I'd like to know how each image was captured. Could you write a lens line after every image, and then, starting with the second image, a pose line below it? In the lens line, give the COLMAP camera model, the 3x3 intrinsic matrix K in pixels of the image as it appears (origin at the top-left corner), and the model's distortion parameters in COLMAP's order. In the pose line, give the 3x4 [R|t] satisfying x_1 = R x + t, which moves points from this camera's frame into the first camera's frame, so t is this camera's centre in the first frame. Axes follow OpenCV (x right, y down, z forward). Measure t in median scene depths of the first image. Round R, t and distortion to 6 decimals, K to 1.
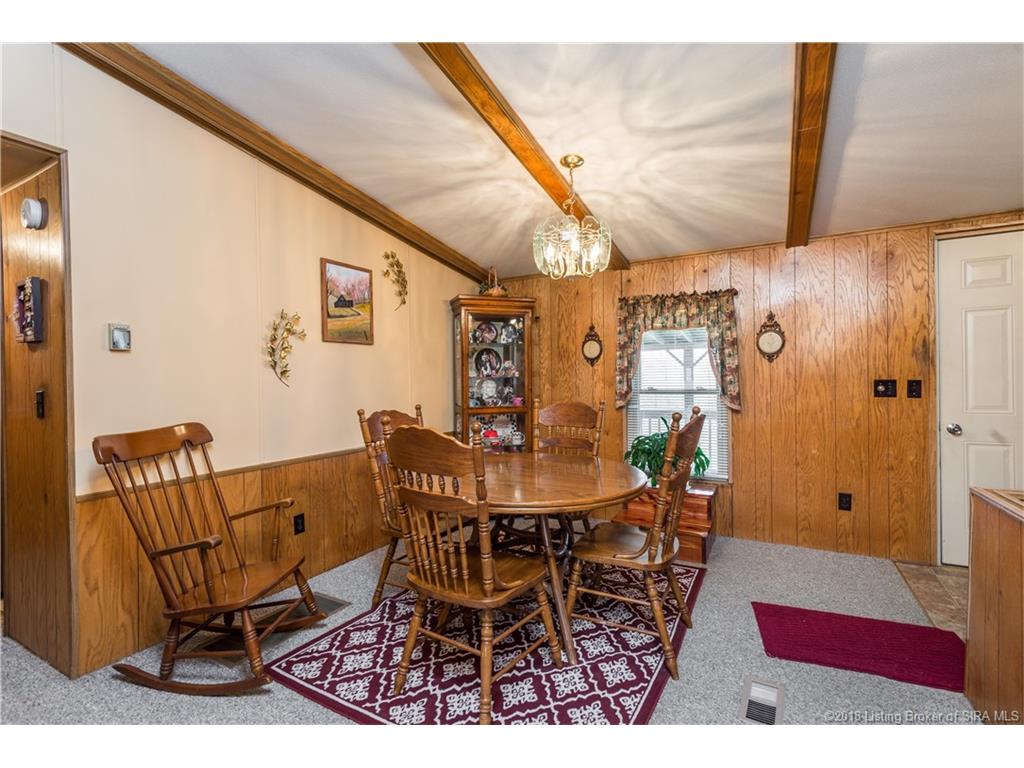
lens RADIAL K [[475.7, 0, 506.0], [0, 475.7, 382.1], [0, 0, 1]] dist [0.008994, -0.003754]
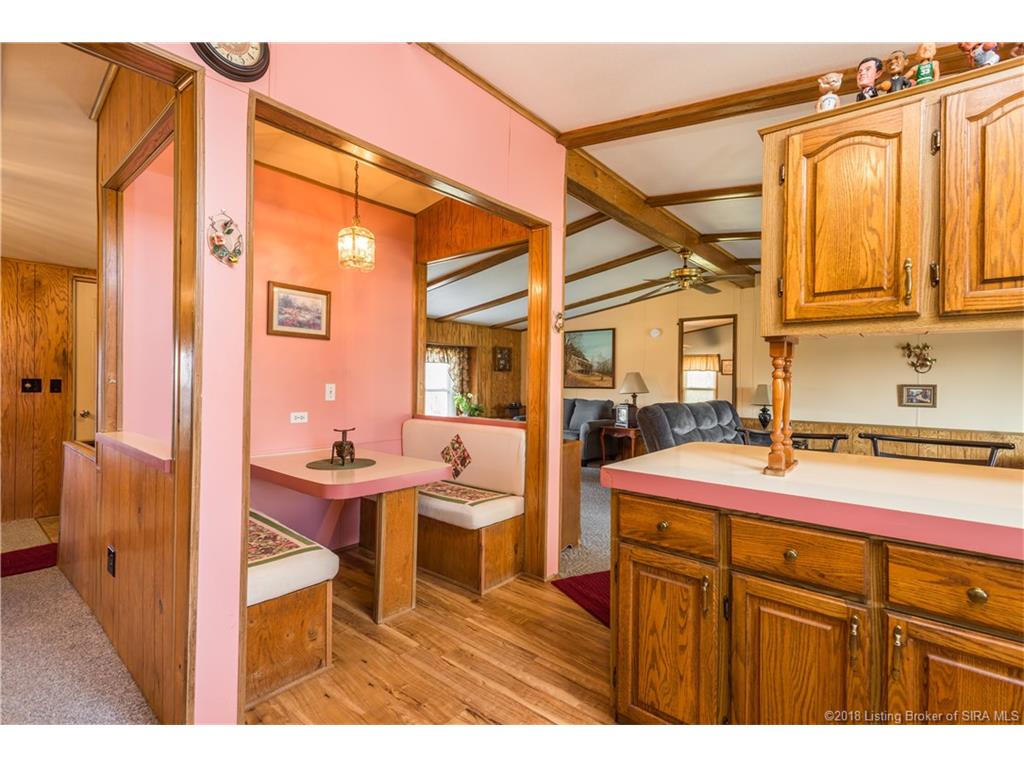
lens RADIAL K [[475.7, 0, 517.2], [0, 475.7, 383.1], [0, 0, 1]] dist [0.008994, -0.003754]
pose [[0.165478, 0.012150, 0.986139, -0.250095], [-0.009765, 0.999895, -0.010681, 0.007175], [-0.986165, -0.007862, 0.165579, -0.484024]]
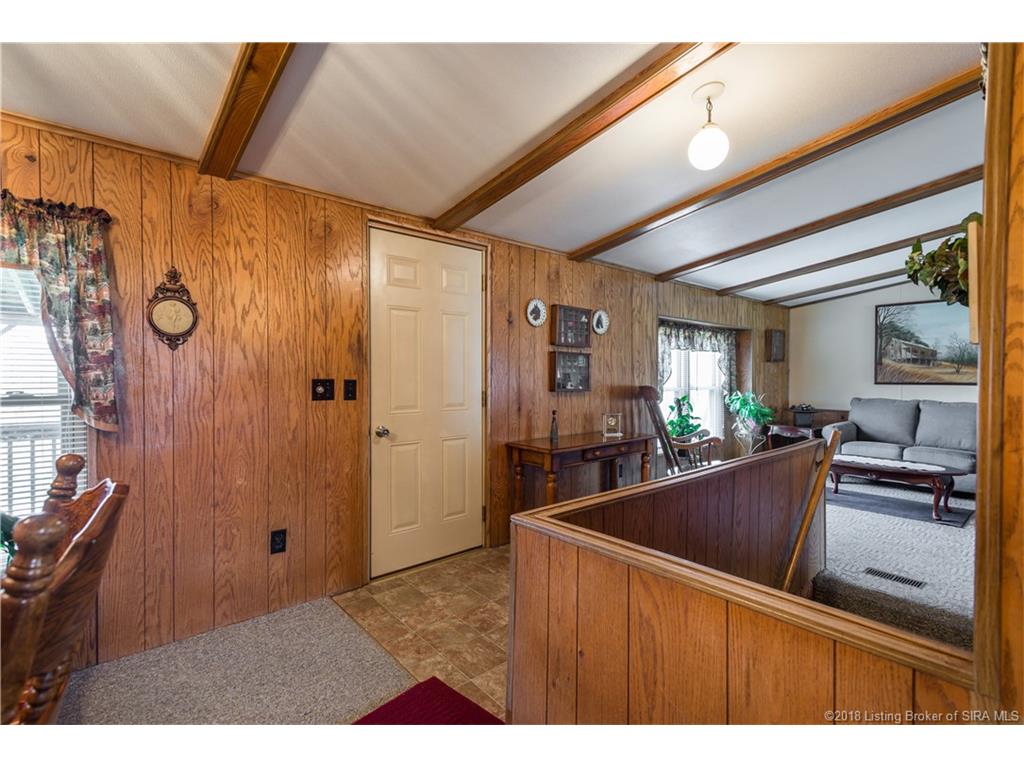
lens RADIAL K [[475.7, 0, 516.1], [0, 475.7, 382.4], [0, 0, 1]] dist [0.008994, -0.003754]
pose [[0.330723, -0.000912, 0.943728, 0.126834], [-0.003896, 0.999990, 0.002331, -0.002330], [-0.943720, -0.004448, 0.330716, 0.401526]]
